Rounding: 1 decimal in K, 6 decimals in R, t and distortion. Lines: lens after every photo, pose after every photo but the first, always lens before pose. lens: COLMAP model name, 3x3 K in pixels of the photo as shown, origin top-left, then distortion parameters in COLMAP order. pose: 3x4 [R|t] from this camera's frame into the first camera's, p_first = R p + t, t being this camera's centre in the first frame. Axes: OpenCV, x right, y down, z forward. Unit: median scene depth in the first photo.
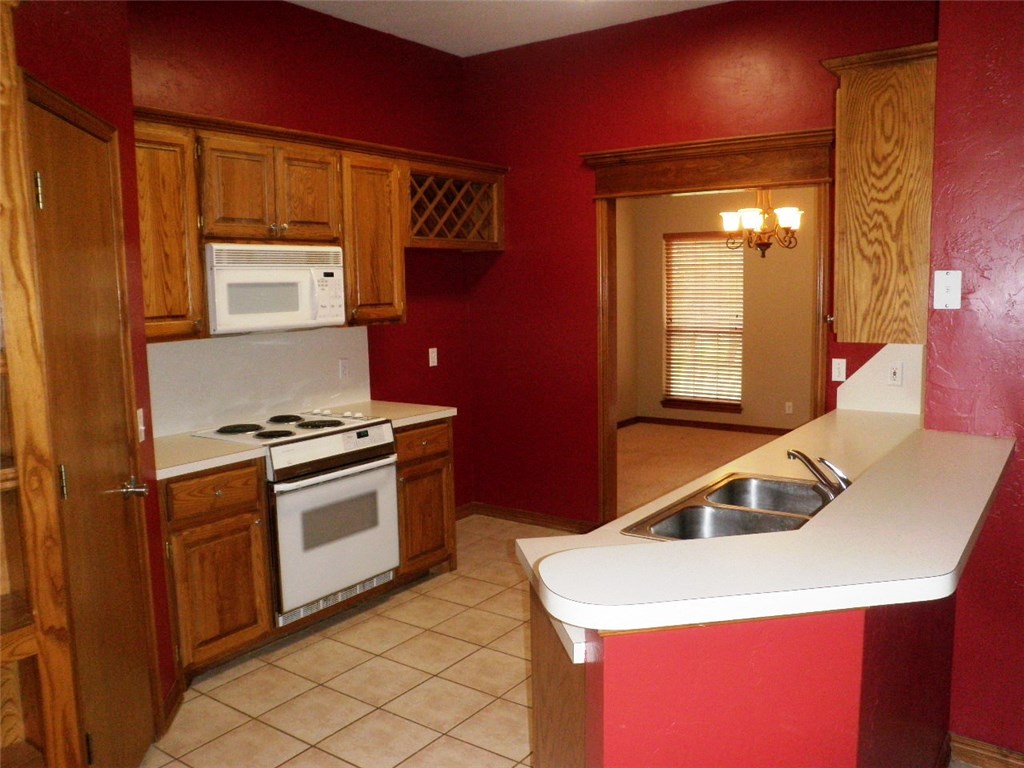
lens RADIAL K [[832.0, 0, 512.0], [0, 832.0, 384.0], [0, 0, 1]] dist [-0.011912, 0.005929]
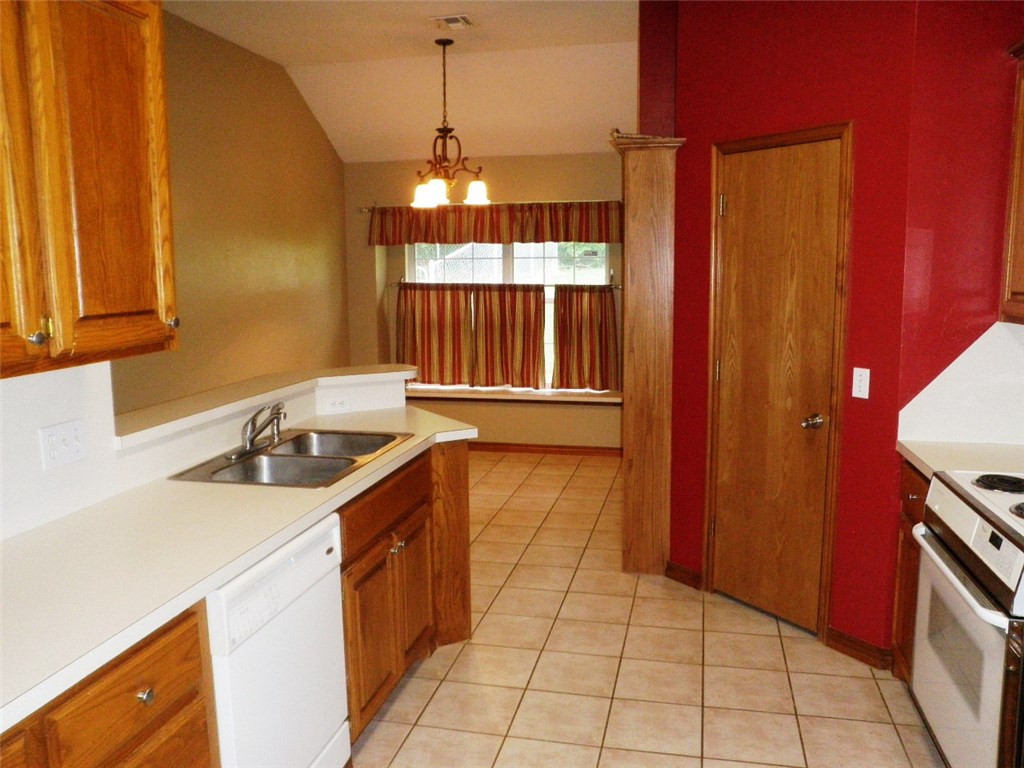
lens RADIAL K [[832.0, 0, 512.0], [0, 832.0, 384.0], [0, 0, 1]] dist [-0.011912, 0.005929]
pose [[-0.919901, 0.073640, -0.385174, 0.341458], [-0.029375, 0.966511, 0.254939, -0.183207], [0.391048, 0.245834, -0.886931, 1.476191]]
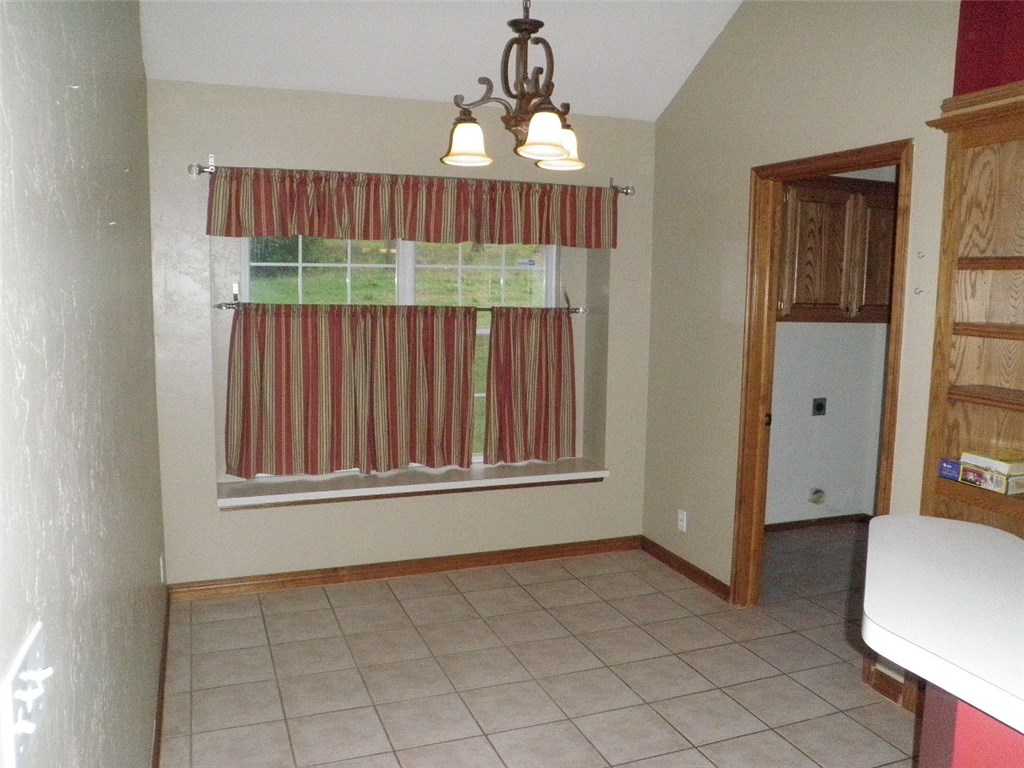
lens RADIAL K [[863.2, 0, 512.0], [0, 863.2, 384.0], [0, 0, 1]] dist [0.001176, 0.002173]
pose [[-0.558885, 0.106734, -0.822347, 0.360920], [-0.101700, 0.975373, 0.195714, -0.173327], [0.822985, 0.193014, -0.534267, 1.395137]]
